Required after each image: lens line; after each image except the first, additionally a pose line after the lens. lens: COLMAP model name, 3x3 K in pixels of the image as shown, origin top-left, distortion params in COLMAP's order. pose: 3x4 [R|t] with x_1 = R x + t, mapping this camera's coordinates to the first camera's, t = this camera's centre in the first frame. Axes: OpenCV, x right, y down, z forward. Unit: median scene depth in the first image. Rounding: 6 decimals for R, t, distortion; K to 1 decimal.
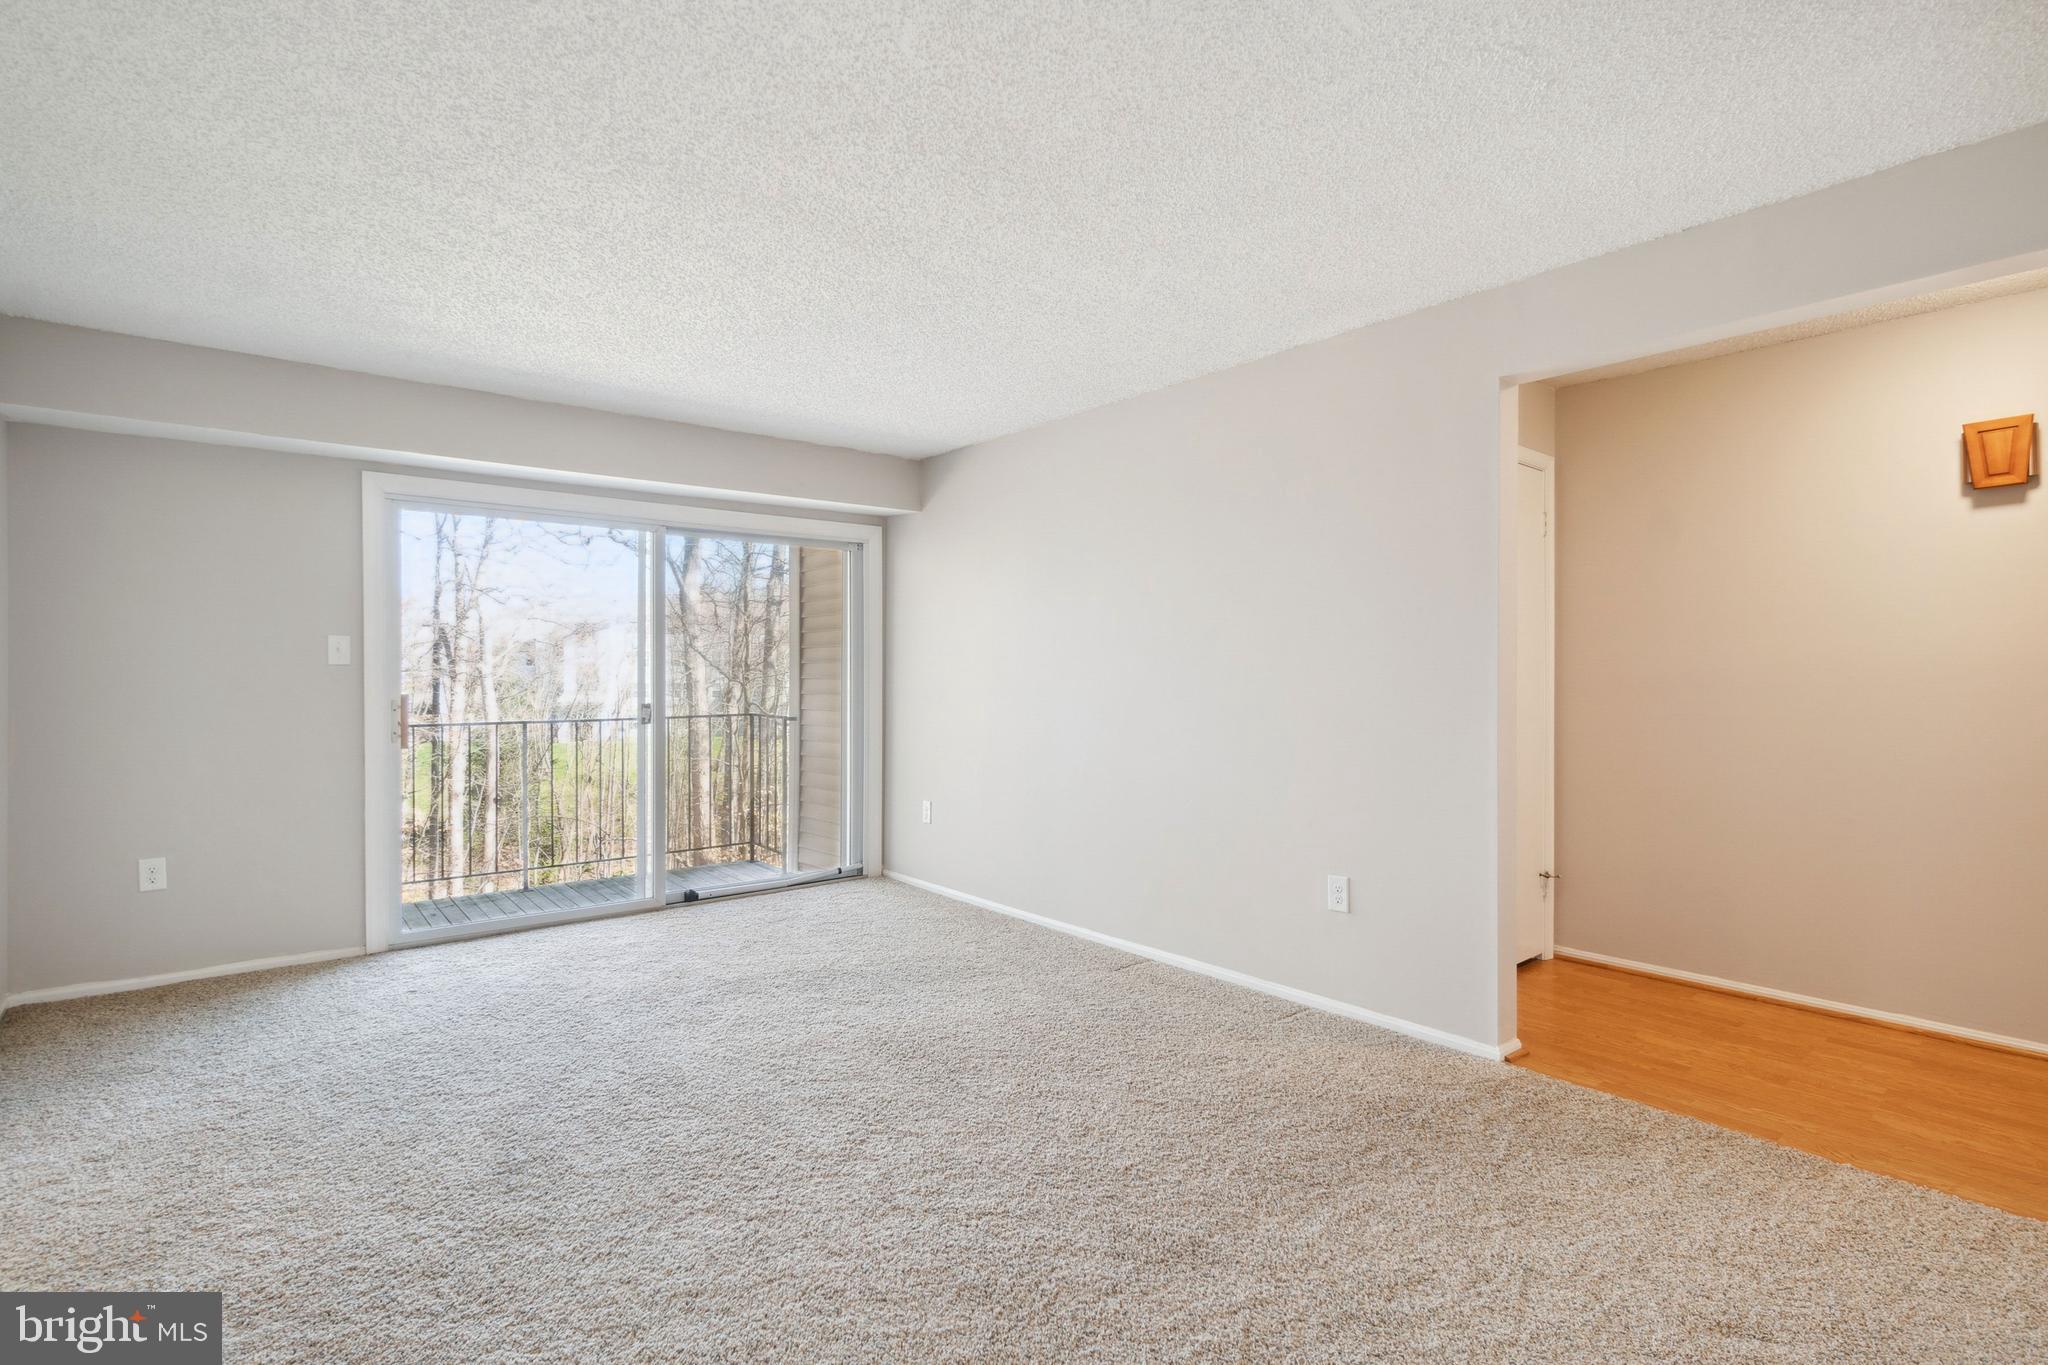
lens RADIAL K [[993.0, 0, 1009.4], [0, 993.0, 684.9], [0, 0, 1]] dist [-0.006286, -0.001305]
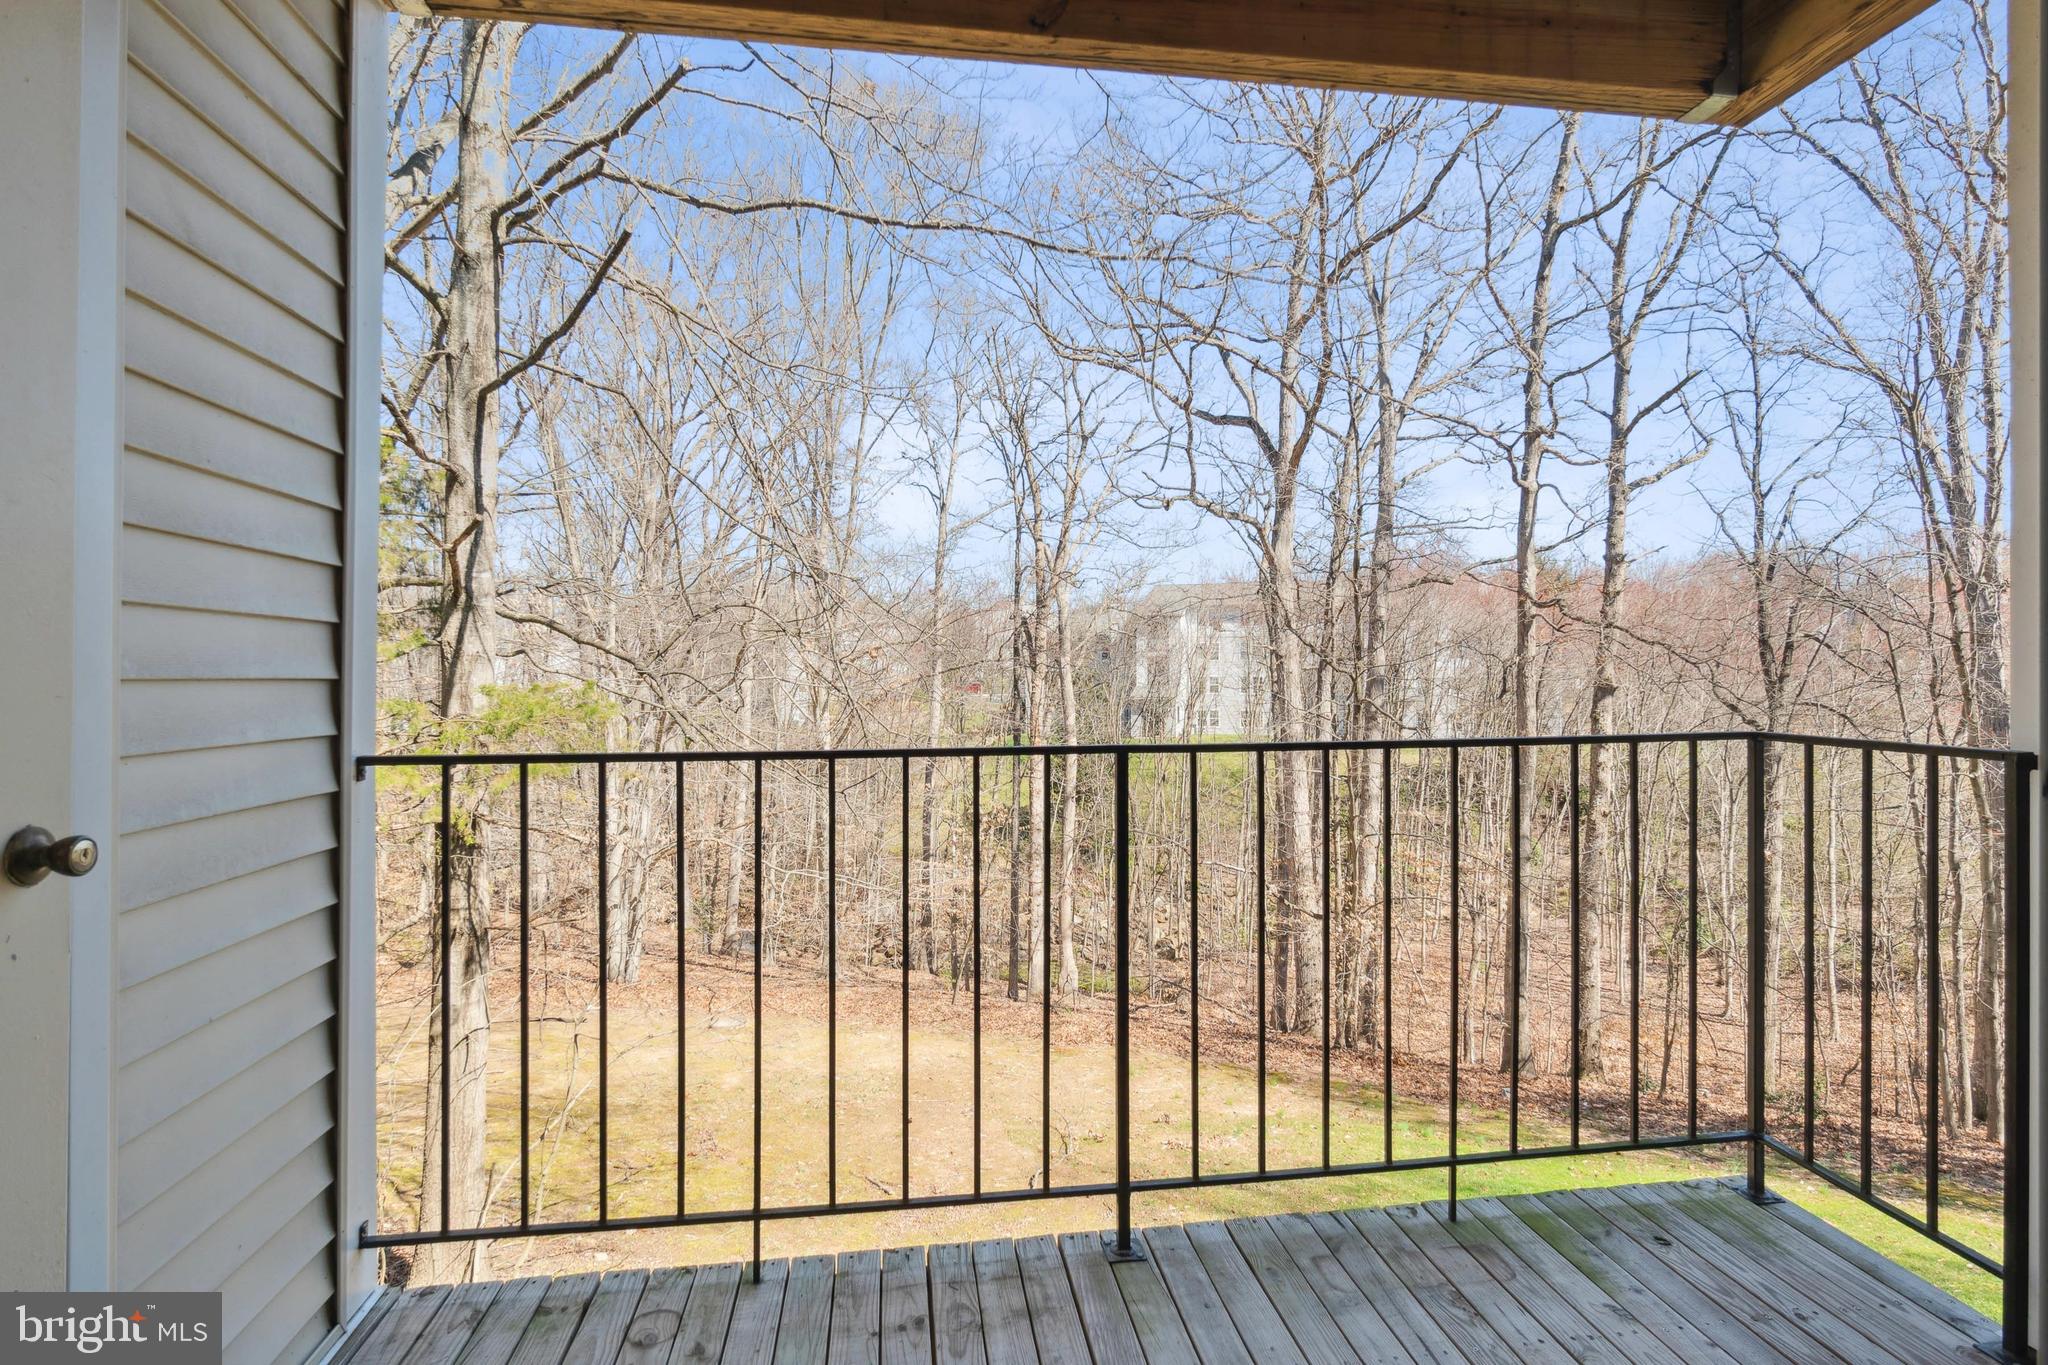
lens RADIAL K [[993.0, 0, 1019.0], [0, 993.0, 678.8], [0, 0, 1]] dist [-0.006286, -0.001305]
pose [[0.861953, -0.010295, -0.506884, -0.090656], [0.009745, 0.999946, -0.003737, 0.004201], [0.506895, -0.001719, 0.862006, 0.169698]]
